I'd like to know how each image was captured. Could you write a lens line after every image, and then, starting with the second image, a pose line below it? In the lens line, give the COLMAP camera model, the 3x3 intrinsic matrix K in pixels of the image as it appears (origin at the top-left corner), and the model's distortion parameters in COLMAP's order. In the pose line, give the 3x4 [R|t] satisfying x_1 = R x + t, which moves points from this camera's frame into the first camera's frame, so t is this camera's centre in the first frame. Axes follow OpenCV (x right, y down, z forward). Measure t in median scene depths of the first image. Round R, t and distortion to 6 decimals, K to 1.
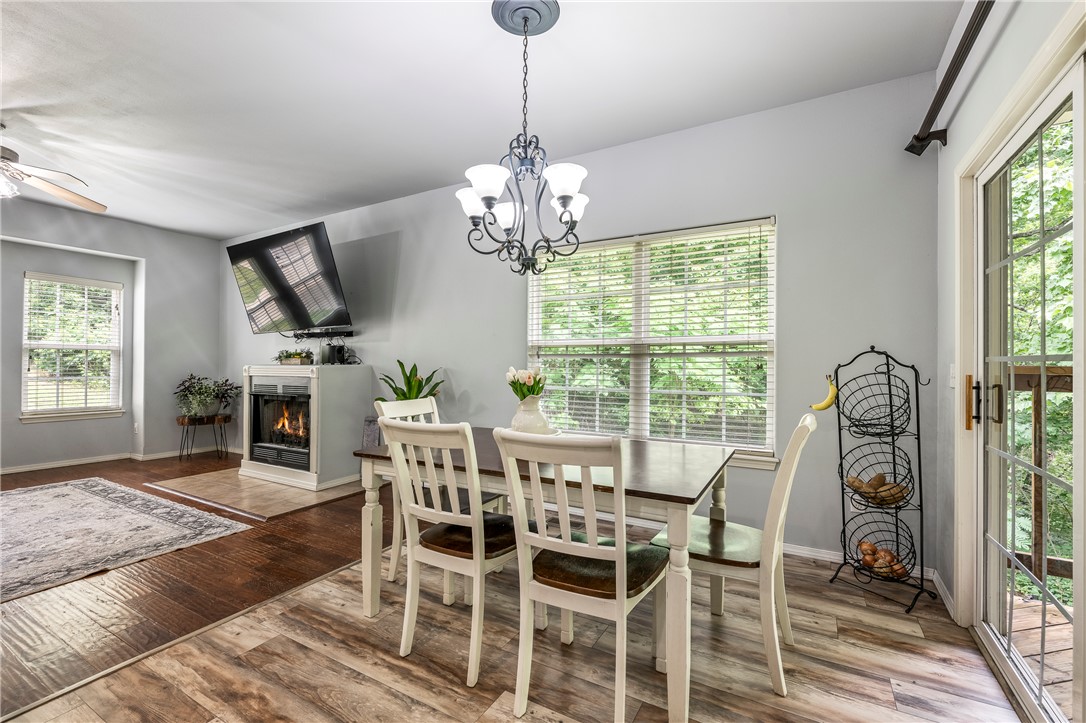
lens RADIAL K [[467.6, 0, 539.9], [0, 467.6, 361.4], [0, 0, 1]] dist [-0.001312, 0.001356]
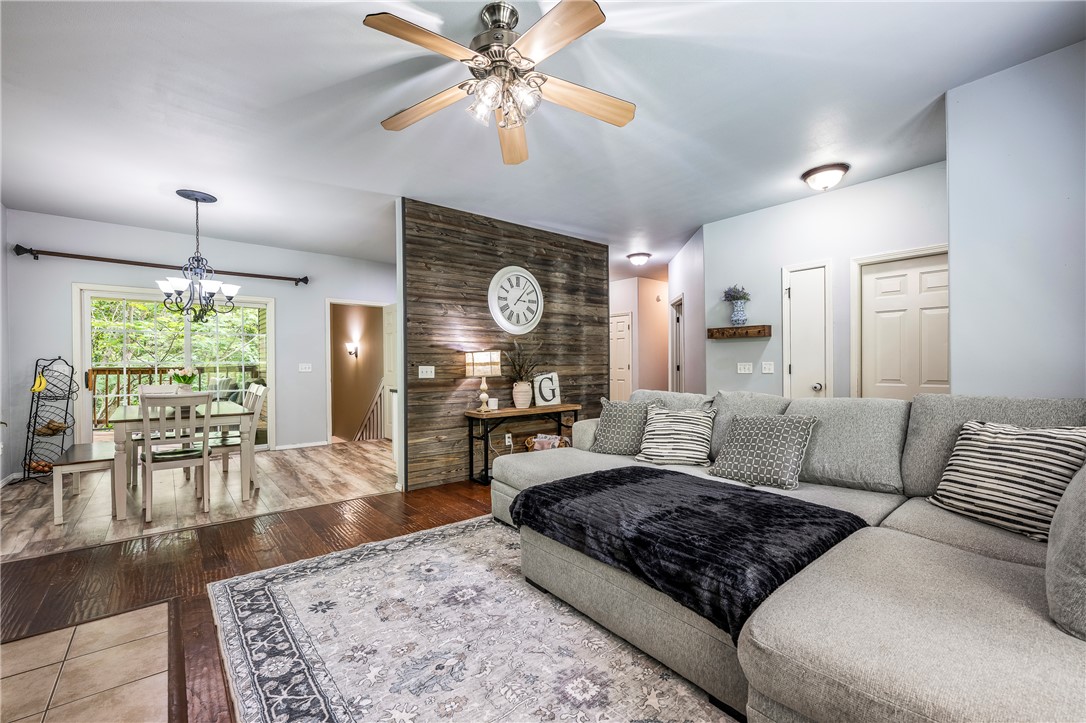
lens RADIAL K [[467.6, 0, 542.5], [0, 467.6, 365.1], [0, 0, 1]] dist [-0.001312, 0.001356]
pose [[-0.935022, -0.001803, 0.354586, -1.388778], [-0.000033, 0.999988, 0.004995, -0.002861], [-0.354590, 0.004659, -0.935010, 1.514819]]
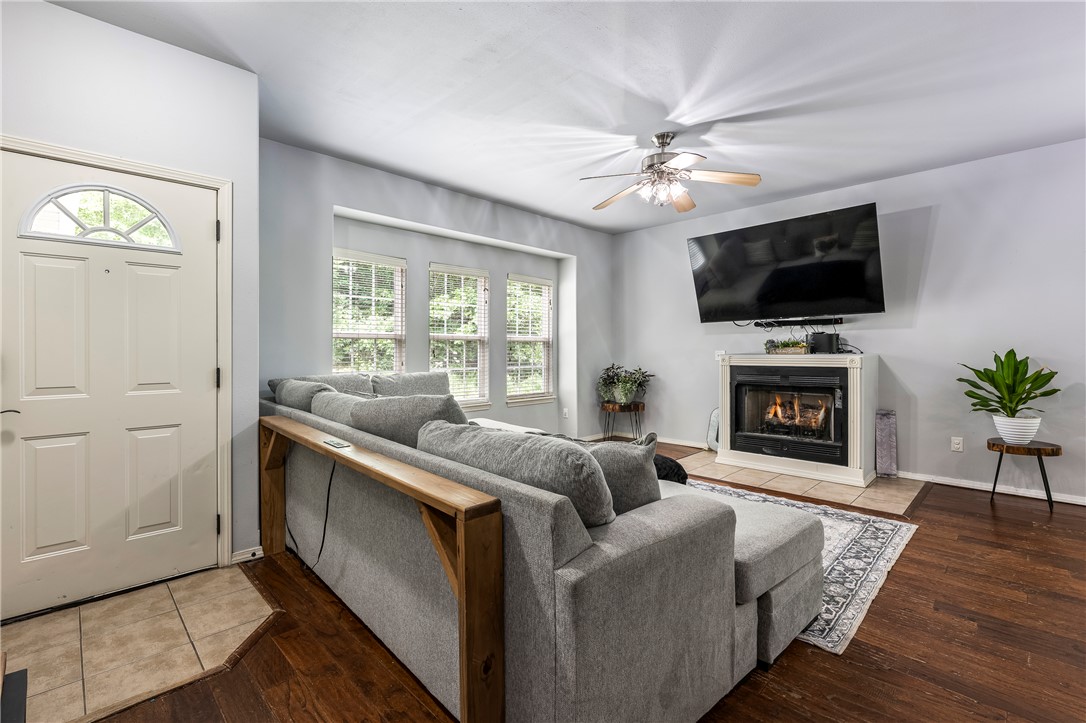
lens RADIAL K [[467.6, 0, 526.4], [0, 467.6, 348.7], [0, 0, 1]] dist [-0.001312, 0.001356]
pose [[0.957972, -0.010327, -0.286676, -1.101091], [0.009683, 0.999946, -0.003663, -0.008956], [0.286698, 0.000733, 0.958021, -0.140178]]
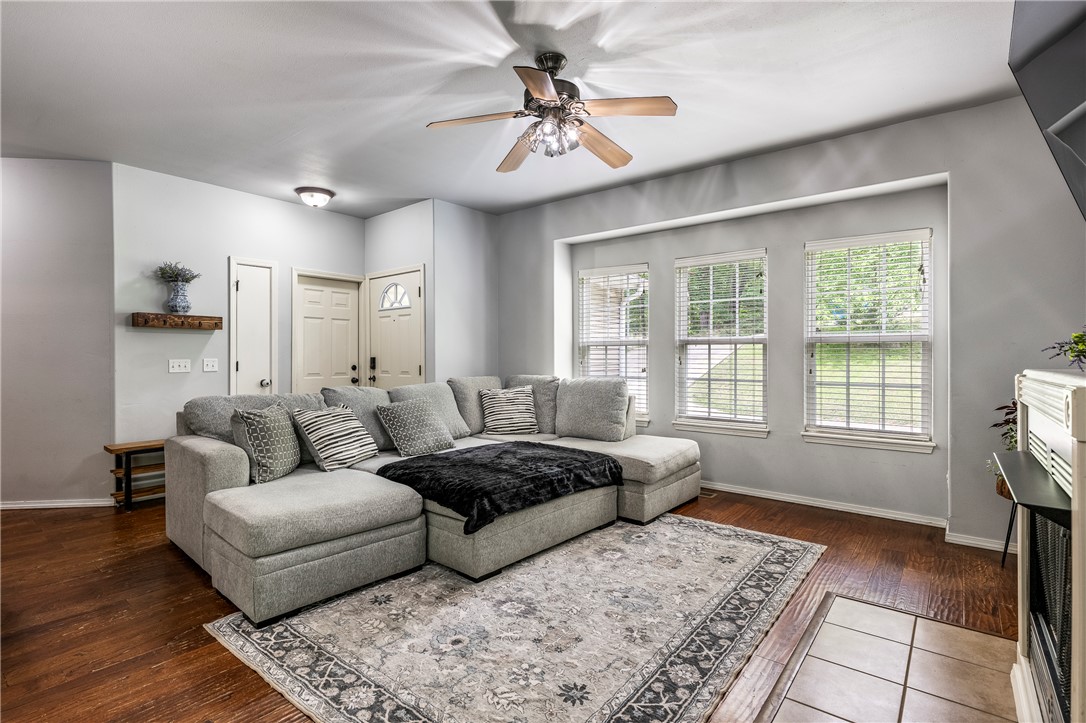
lens RADIAL K [[518.0, 0, 546.6], [0, 518.0, 359.5], [0, 0, 1]] dist [0.001270, 0.001920]
pose [[-0.143564, -0.001980, -0.989639, -0.292091], [-0.001434, 0.999997, -0.001792, -0.001554], [0.989640, 0.001162, -0.143567, 1.040517]]
